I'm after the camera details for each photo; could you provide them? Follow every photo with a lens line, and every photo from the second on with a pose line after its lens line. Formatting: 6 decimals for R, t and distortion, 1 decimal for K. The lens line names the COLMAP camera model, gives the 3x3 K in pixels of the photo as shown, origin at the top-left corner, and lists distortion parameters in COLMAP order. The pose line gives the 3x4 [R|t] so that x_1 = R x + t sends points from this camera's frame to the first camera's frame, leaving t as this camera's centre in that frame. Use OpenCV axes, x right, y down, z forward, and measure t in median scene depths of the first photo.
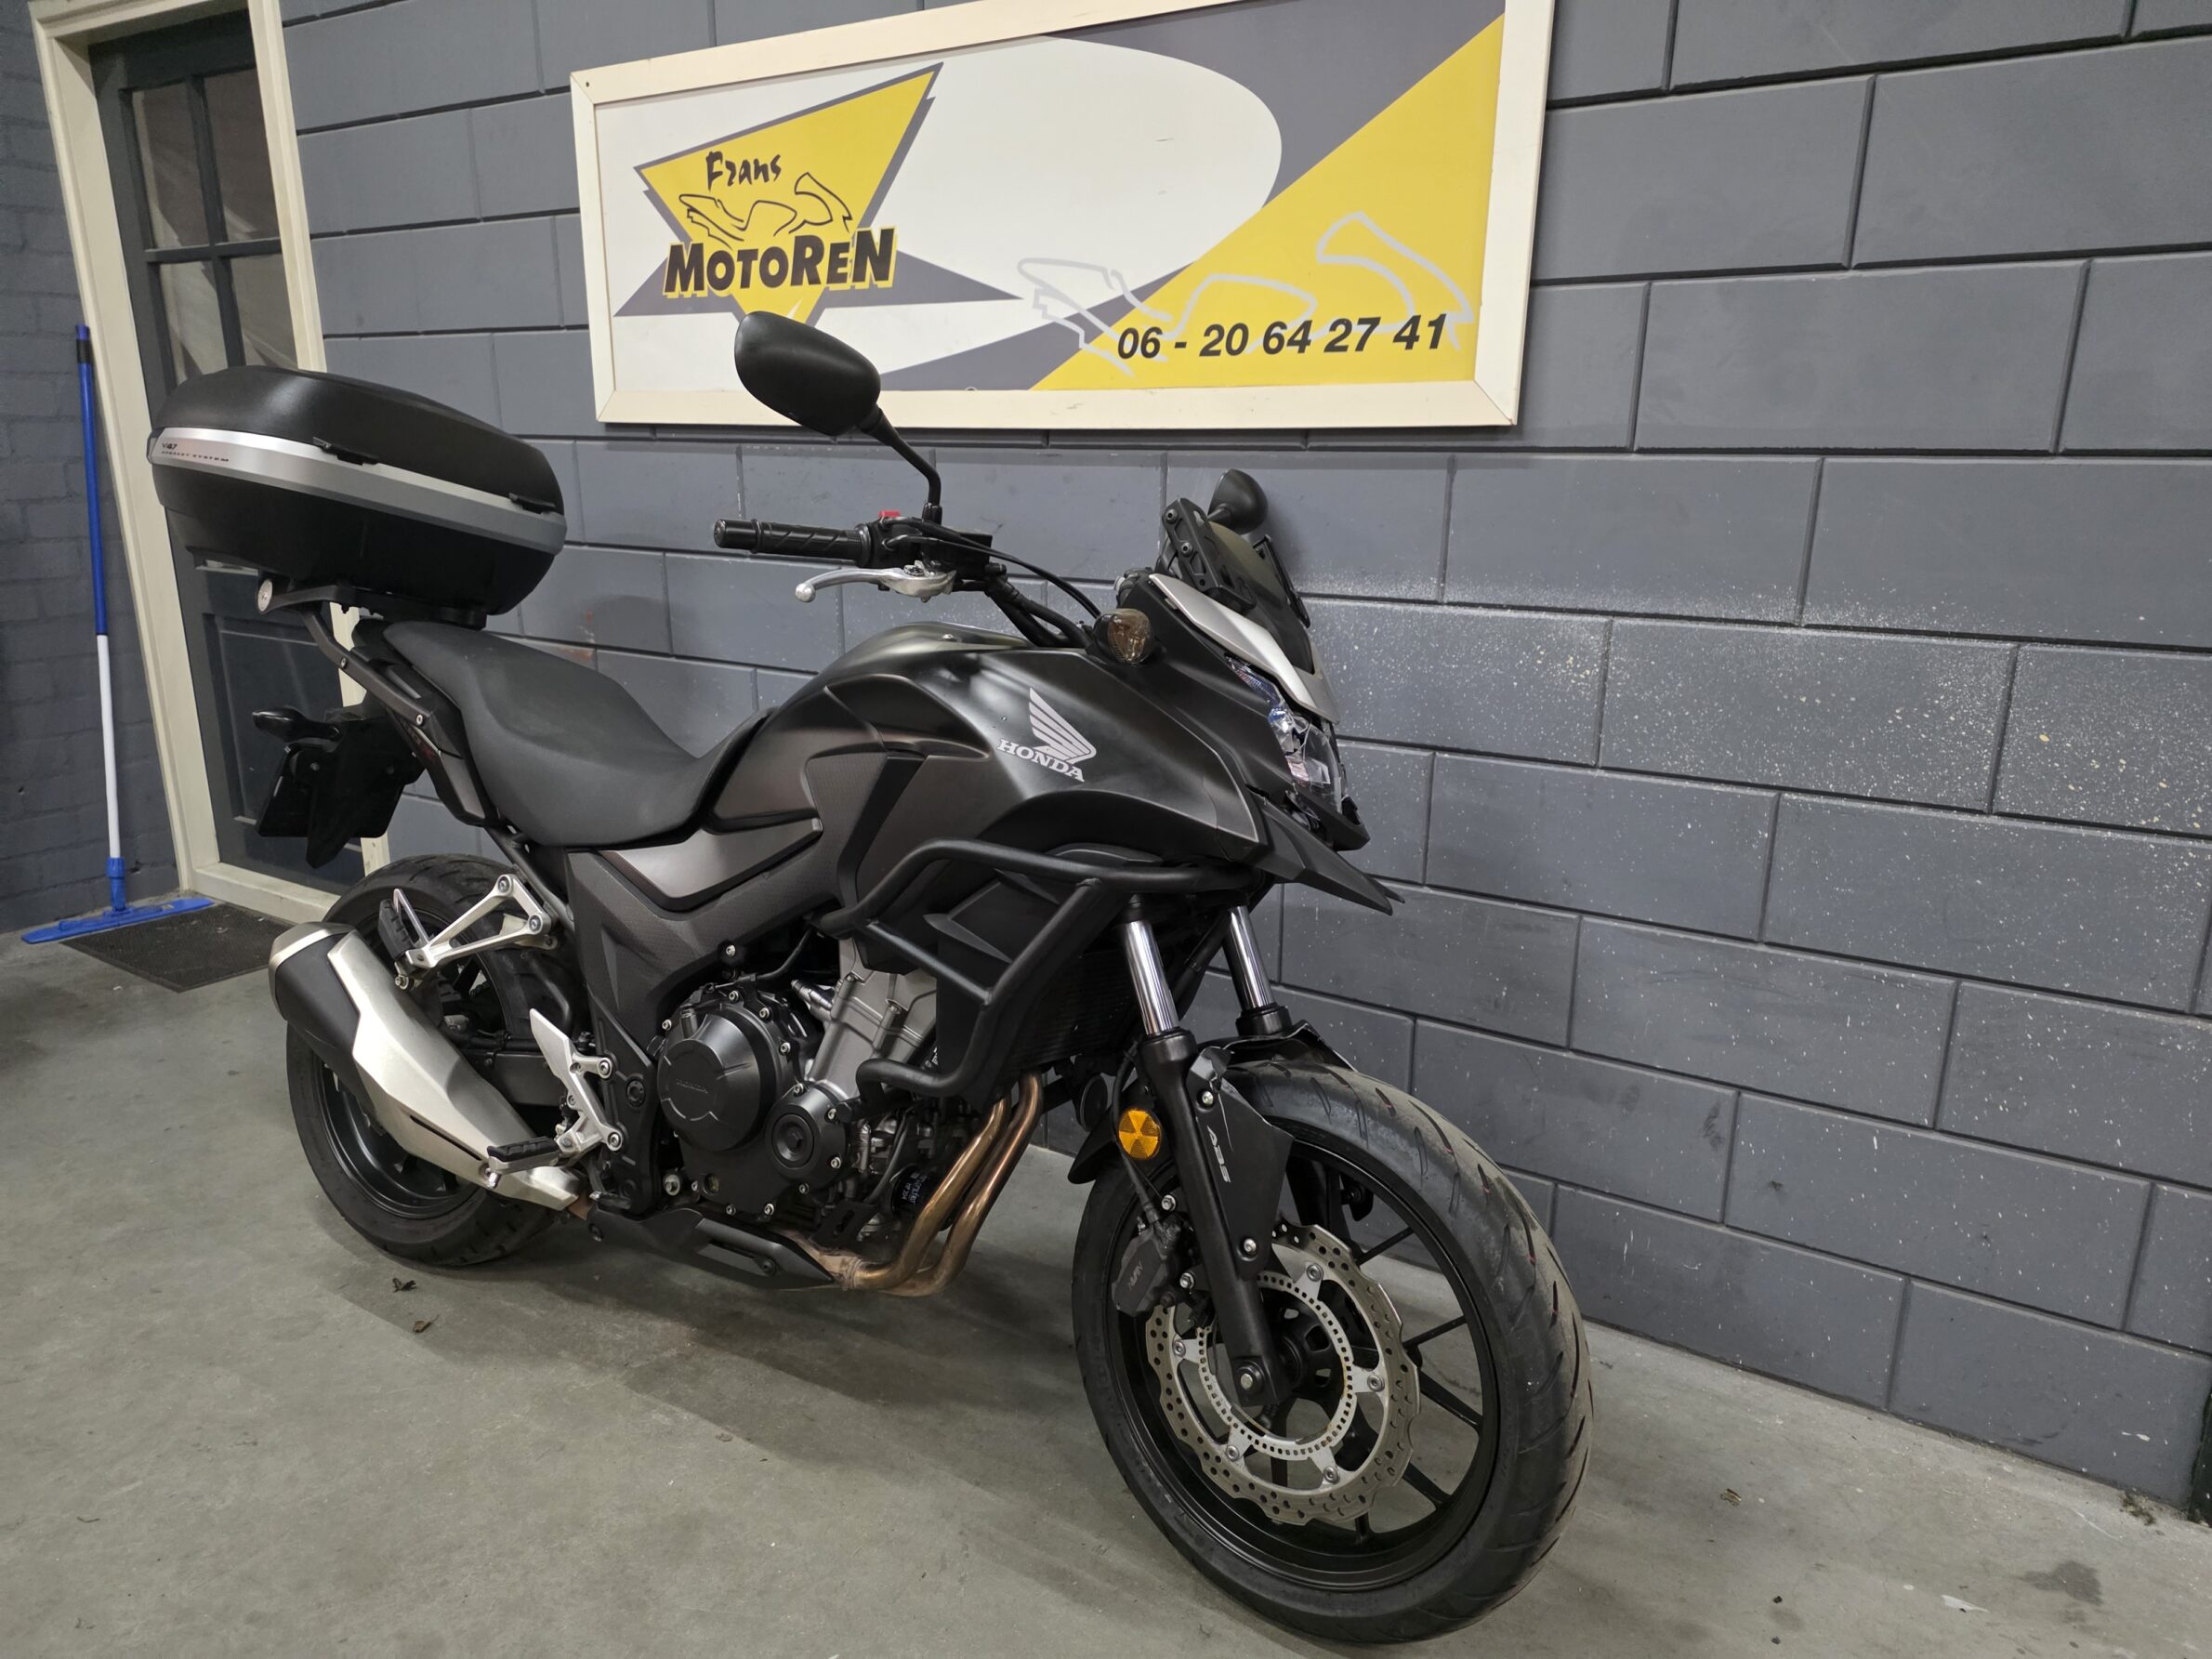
lens RADIAL K [[1529.2, 0, 1071.4], [0, 1529.2, 883.7], [0, 0, 1]] dist [0.047977, -0.032157]
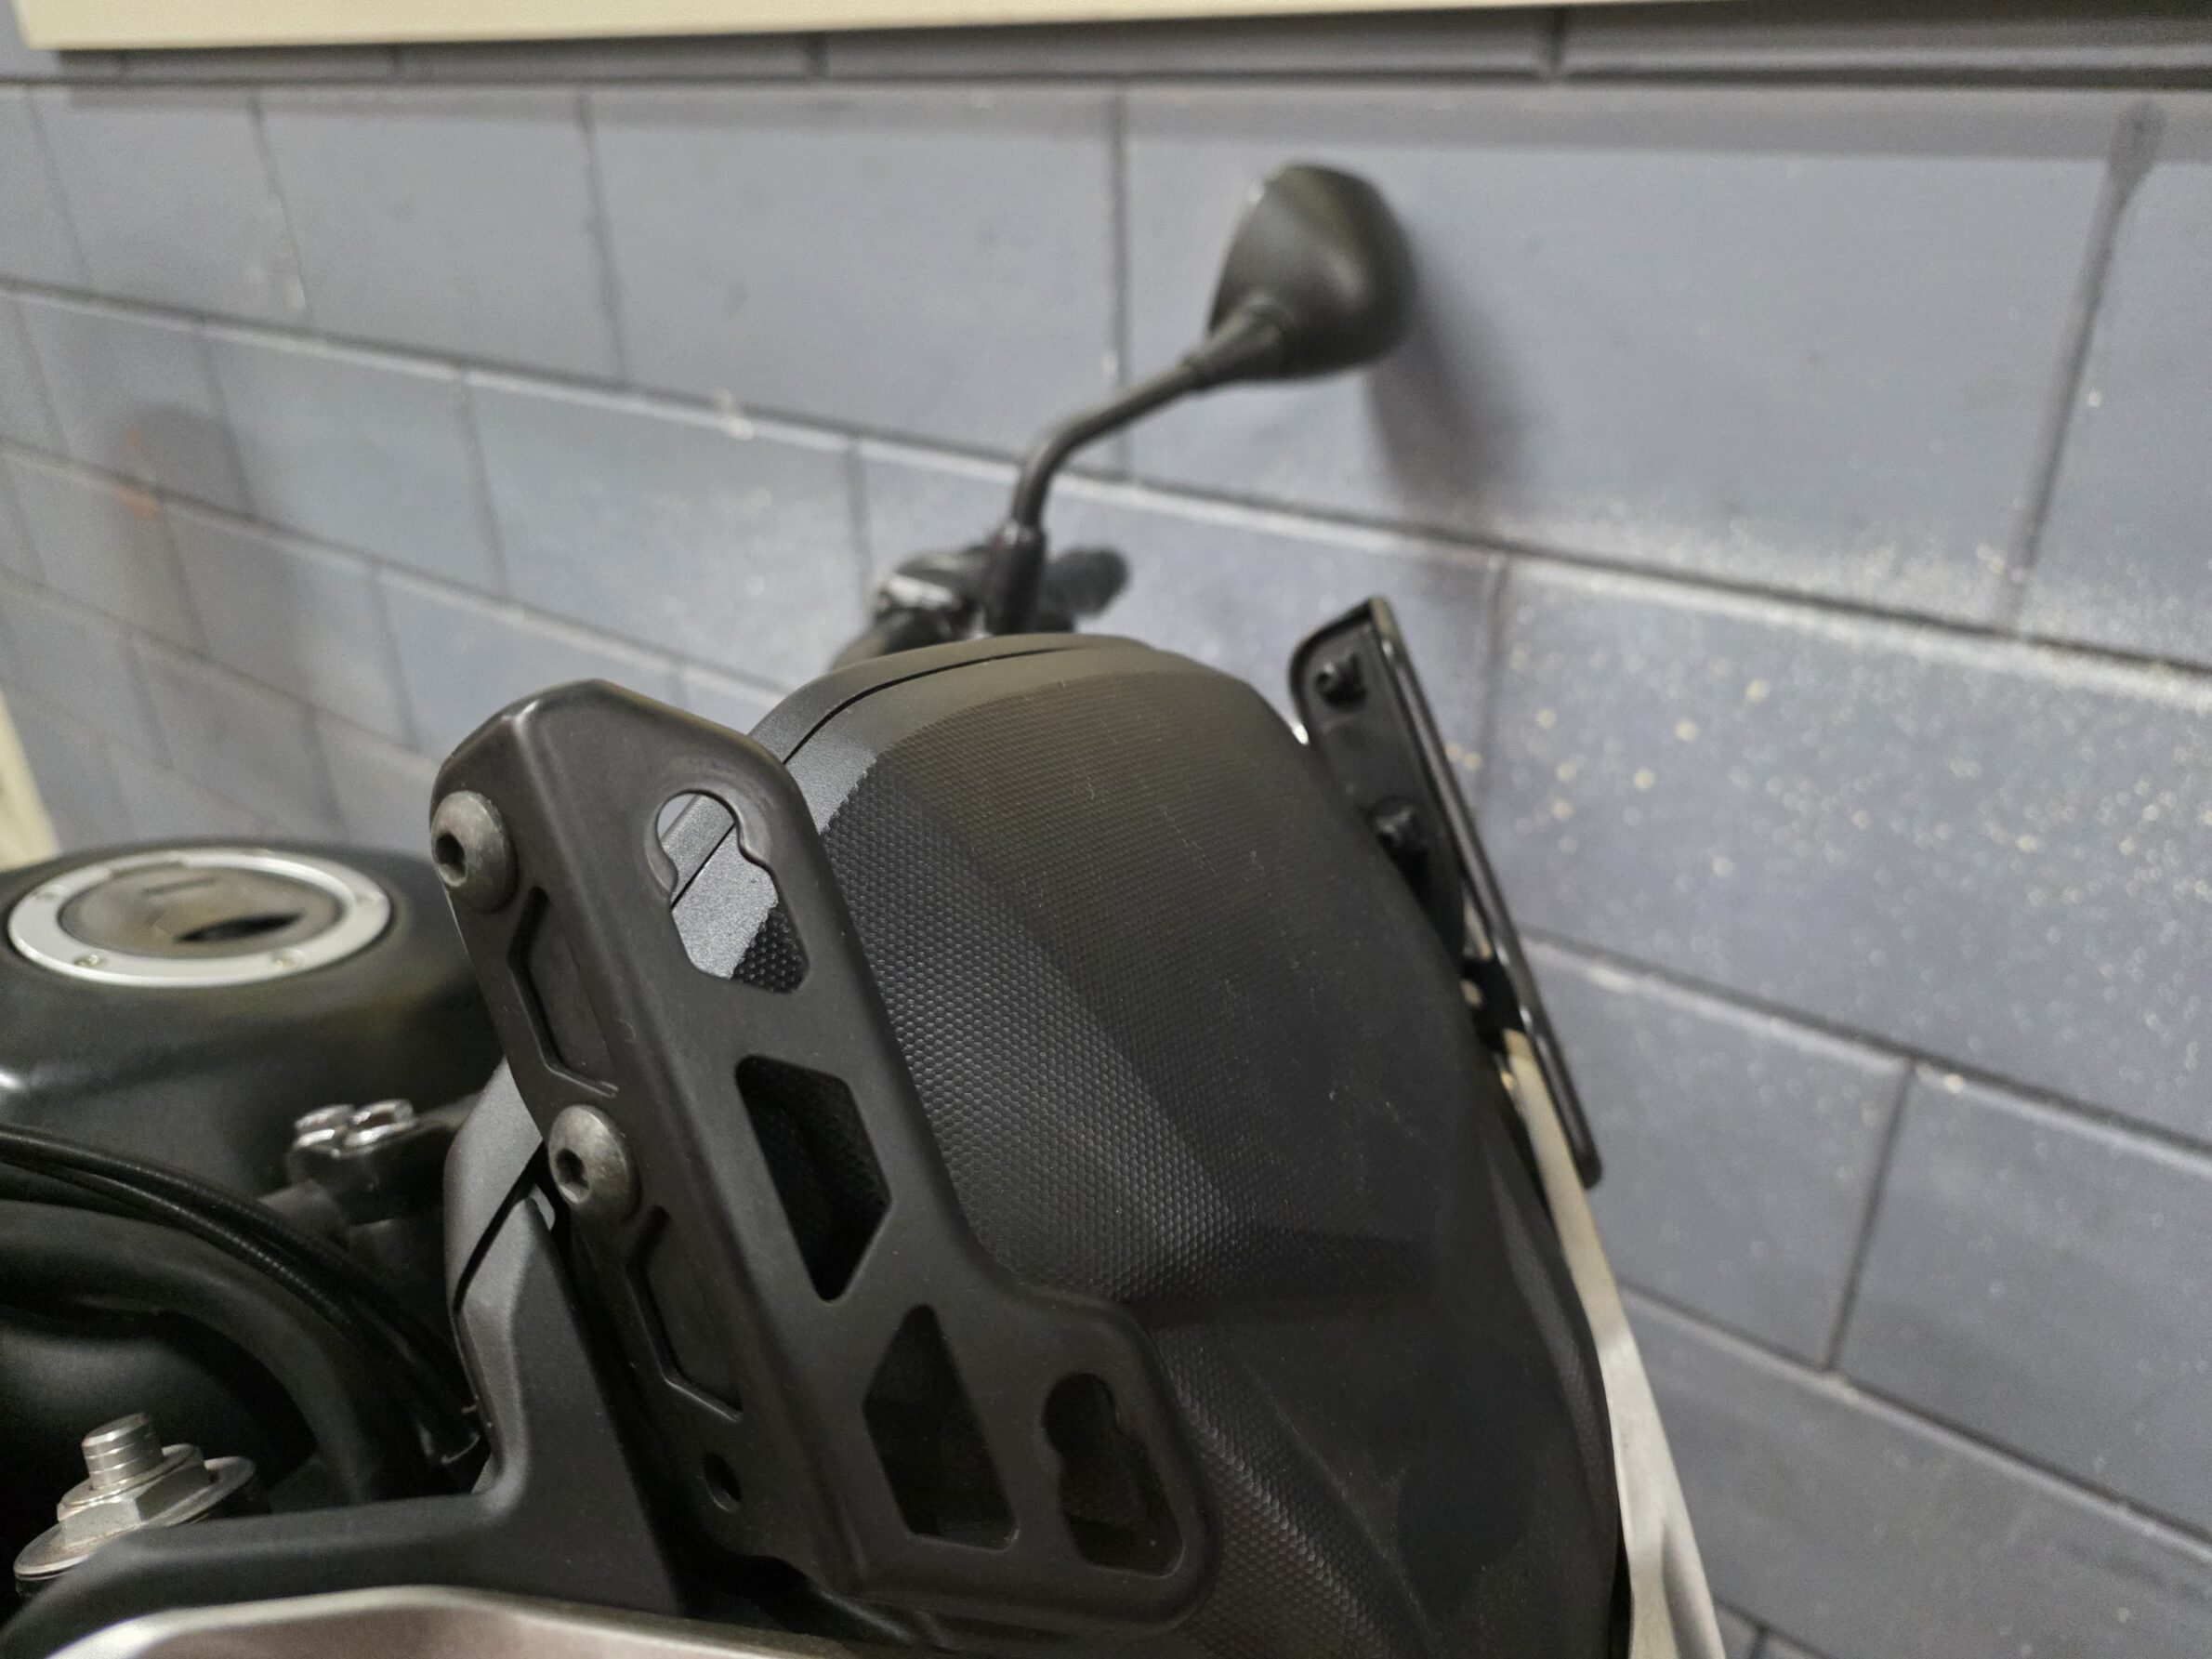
lens RADIAL K [[1562.6, 0, 1115.7], [0, 1562.6, 826.5], [0, 0, 1]] dist [-0.032744, 0.012799]
pose [[0.997486, 0.006869, -0.070526, 0.094313], [0.006579, 0.982014, 0.188695, -0.206001], [0.070554, -0.188684, 0.979500, 0.702114]]
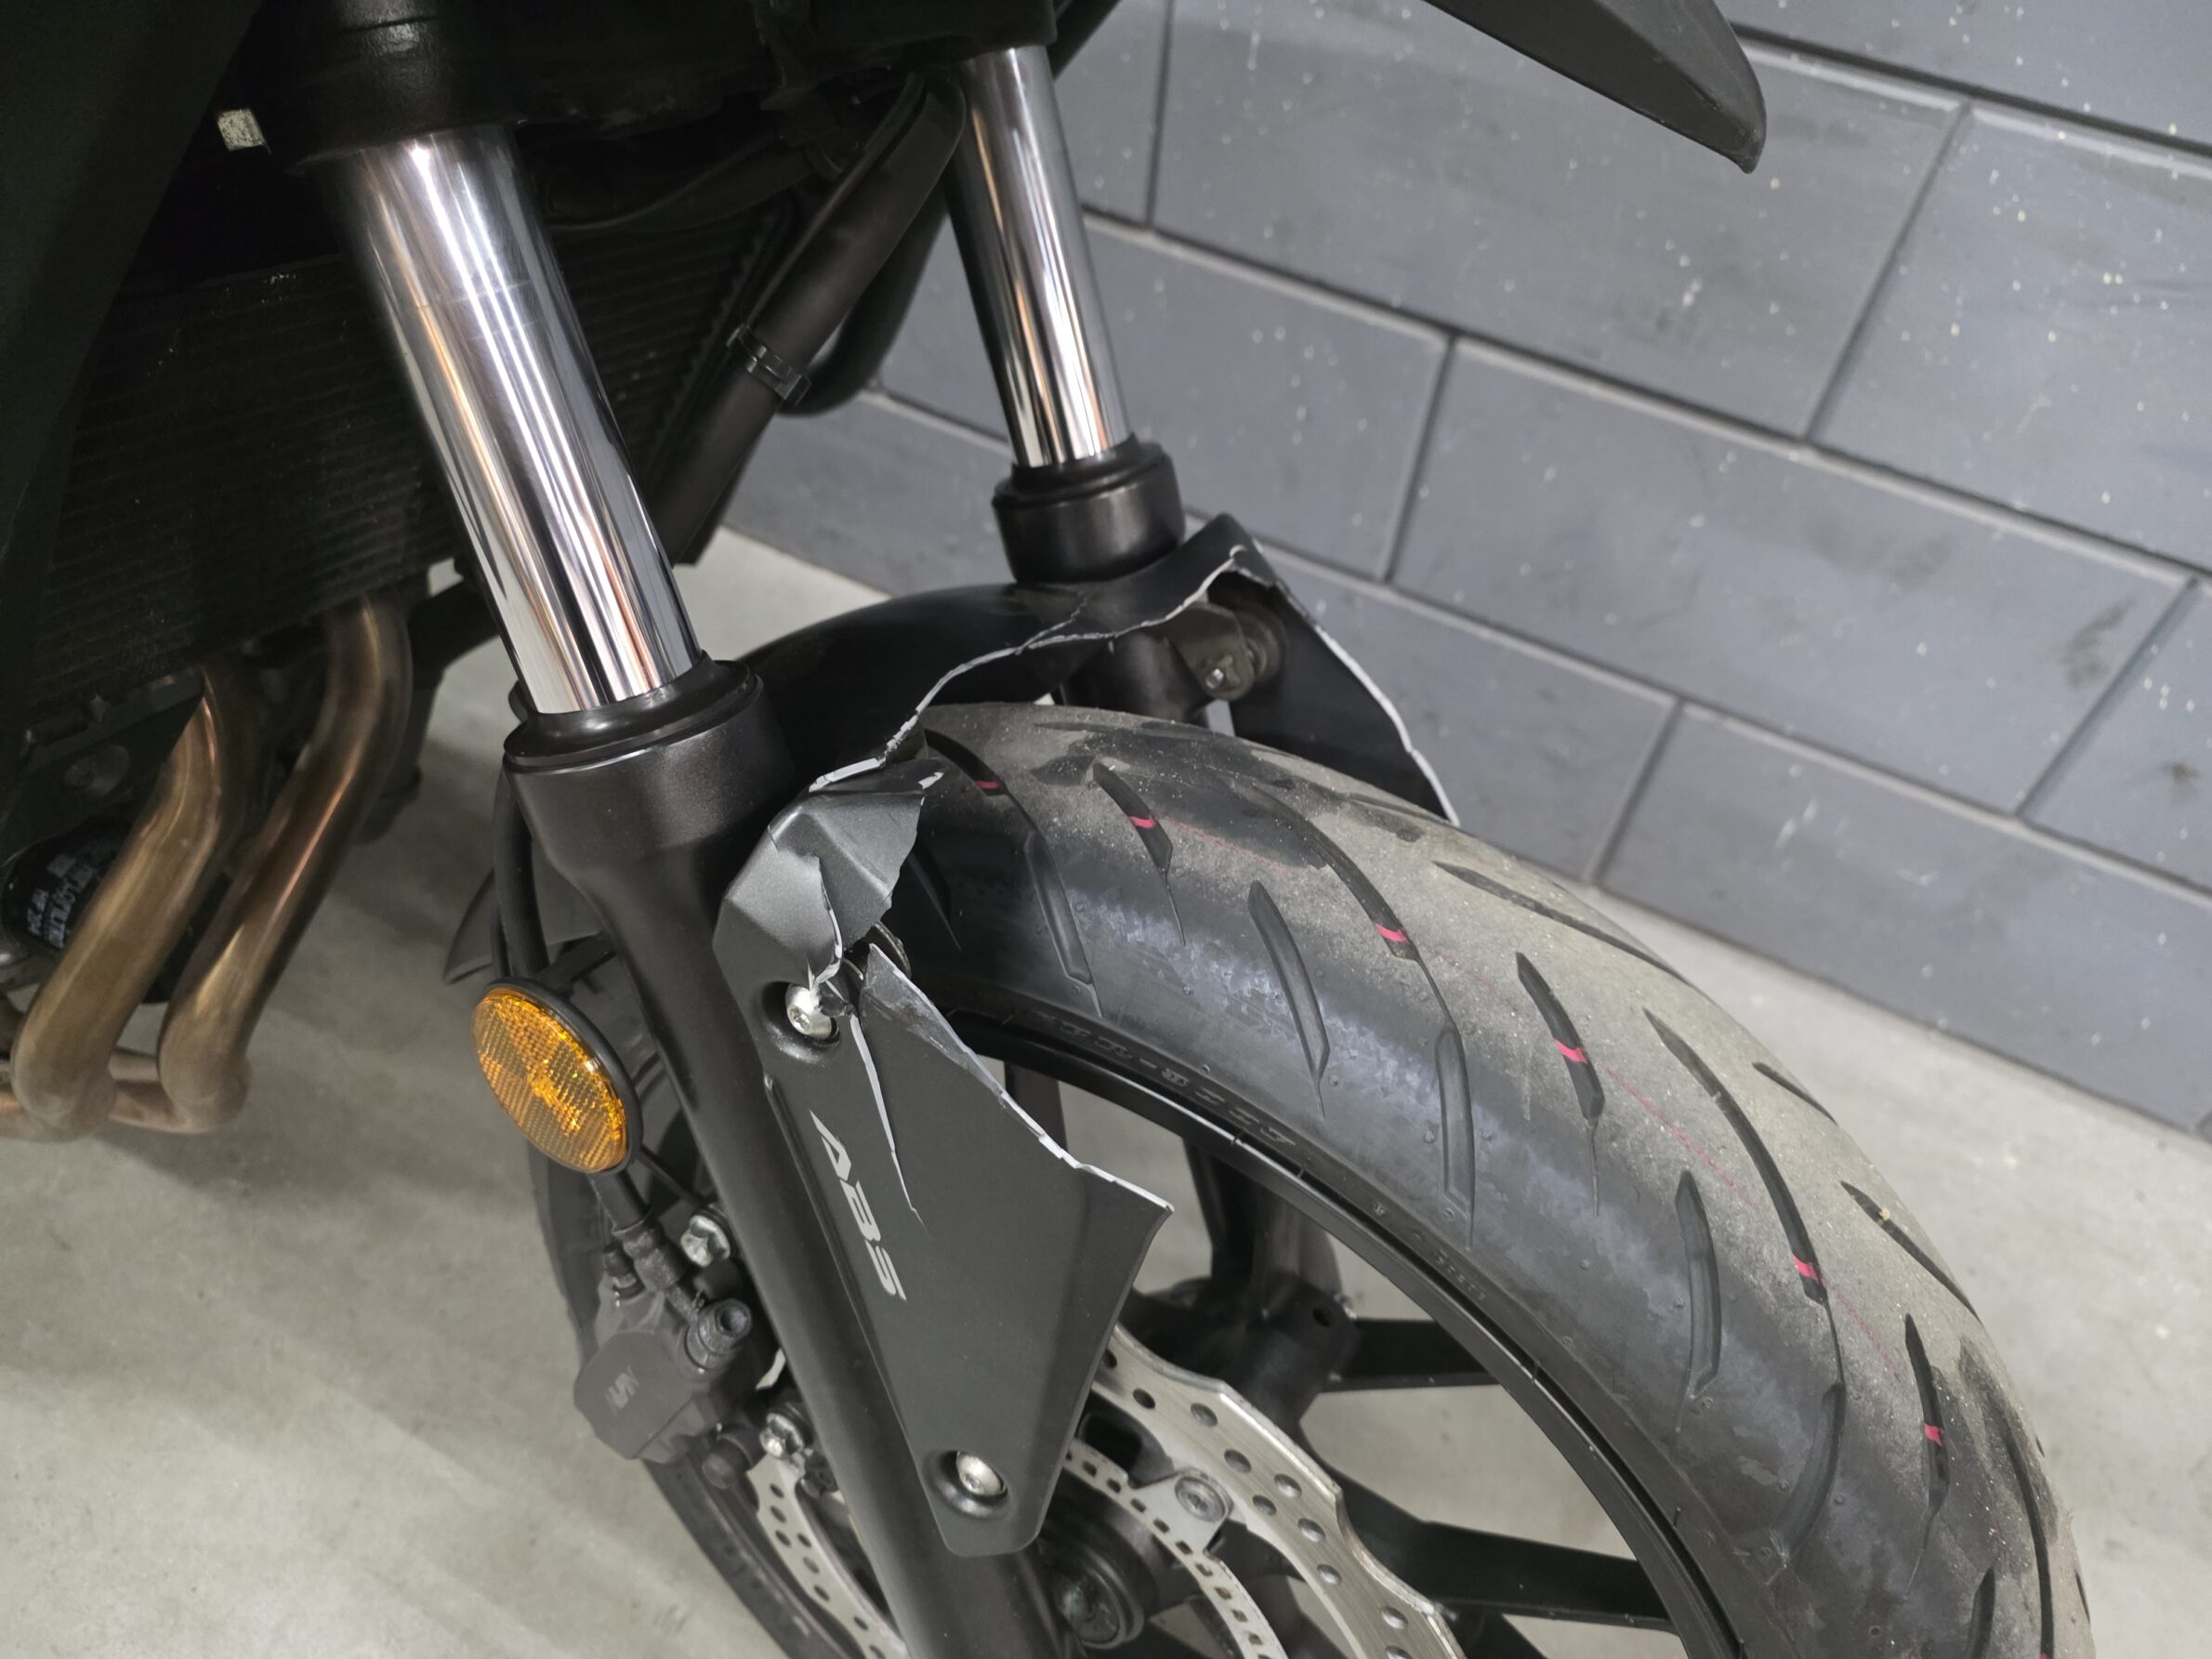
lens RADIAL K [[1529.2, 0, 1109.5], [0, 1529.2, 834.8], [0, 0, 1]] dist [0.047977, -0.032157]
pose [[0.992676, -0.006007, 0.120658, 0.080882], [-0.054584, 0.868703, 0.492317, 0.000895], [-0.107773, -0.495297, 0.862012, 0.618274]]
